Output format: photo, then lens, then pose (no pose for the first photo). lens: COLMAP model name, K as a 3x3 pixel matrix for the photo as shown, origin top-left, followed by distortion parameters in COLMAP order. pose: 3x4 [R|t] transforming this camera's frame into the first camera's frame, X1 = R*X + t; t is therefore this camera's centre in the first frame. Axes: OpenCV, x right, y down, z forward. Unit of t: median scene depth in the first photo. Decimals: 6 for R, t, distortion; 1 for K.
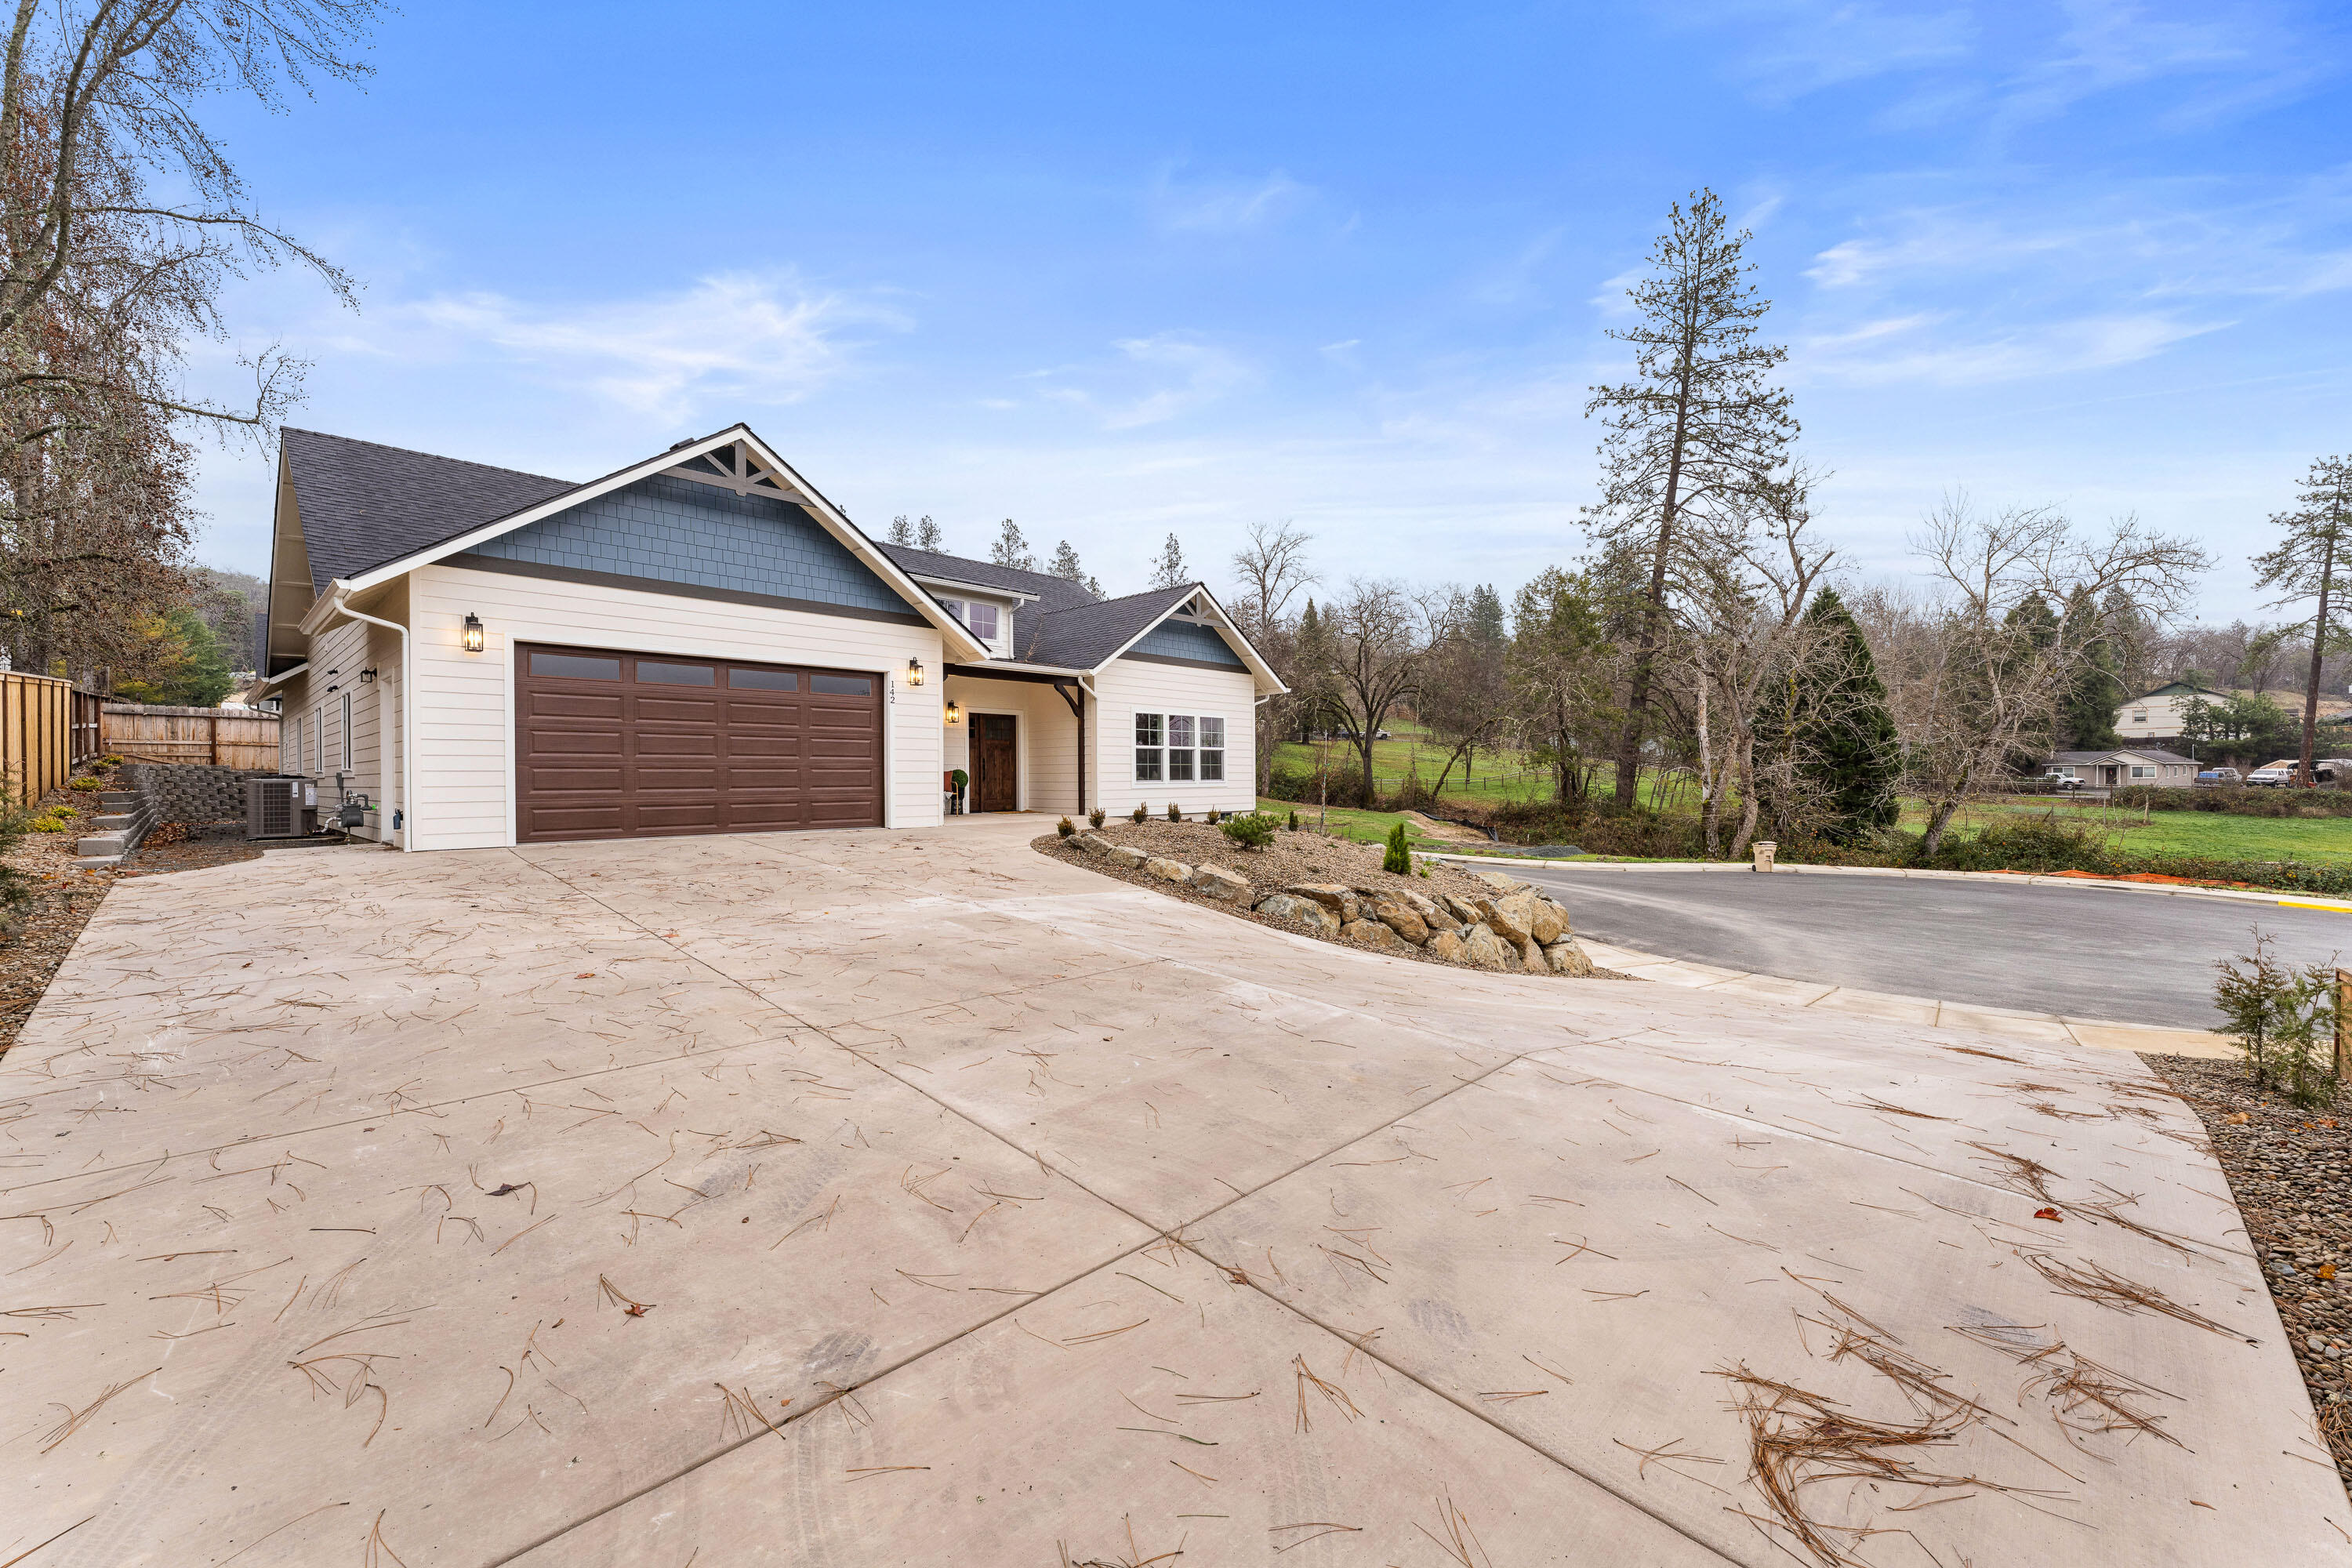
lens RADIAL K [[950.2, 0, 1174.6], [0, 950.2, 776.1], [0, 0, 1]] dist [-0.000964, -0.000002]
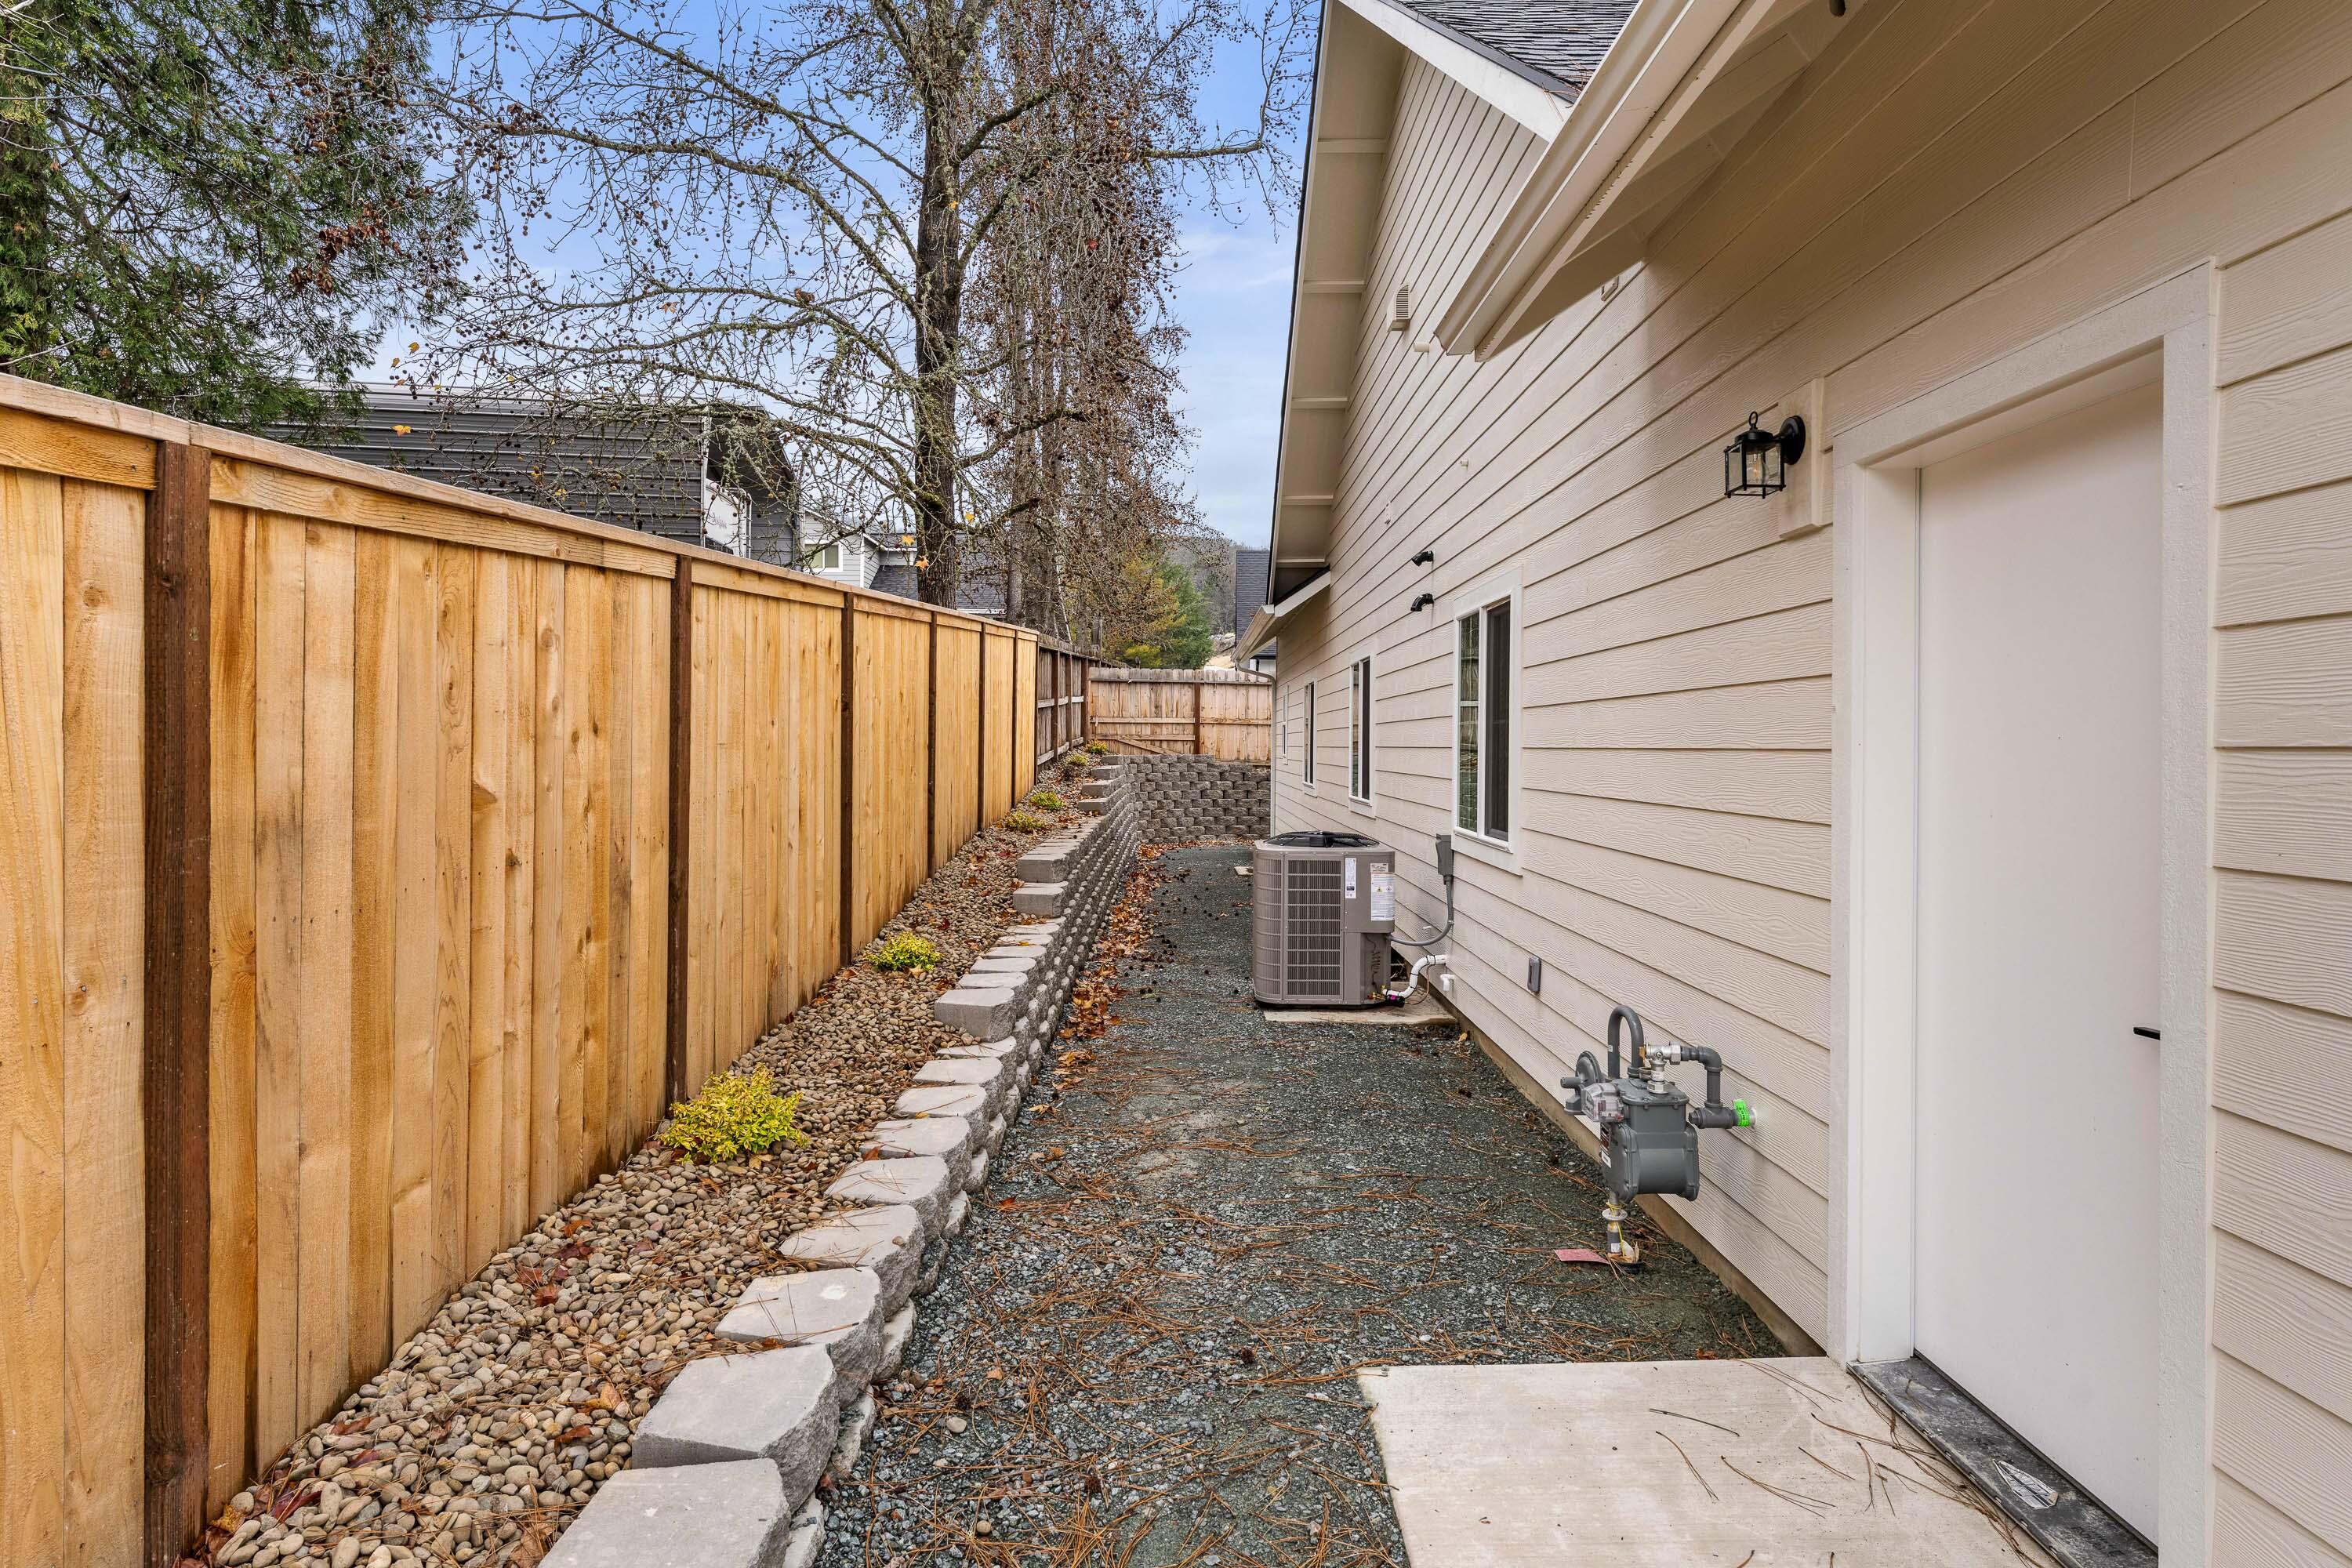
lens RADIAL K [[1280.7, 0, 1179.6], [0, 1280.7, 769.8], [0, 0, 1]] dist [-0.004444, -0.002385]
pose [[0.692587, 0.026752, -0.720838, -0.366945], [-0.012697, 0.999609, 0.024898, -0.023455], [0.721223, -0.008092, 0.692656, 0.363071]]
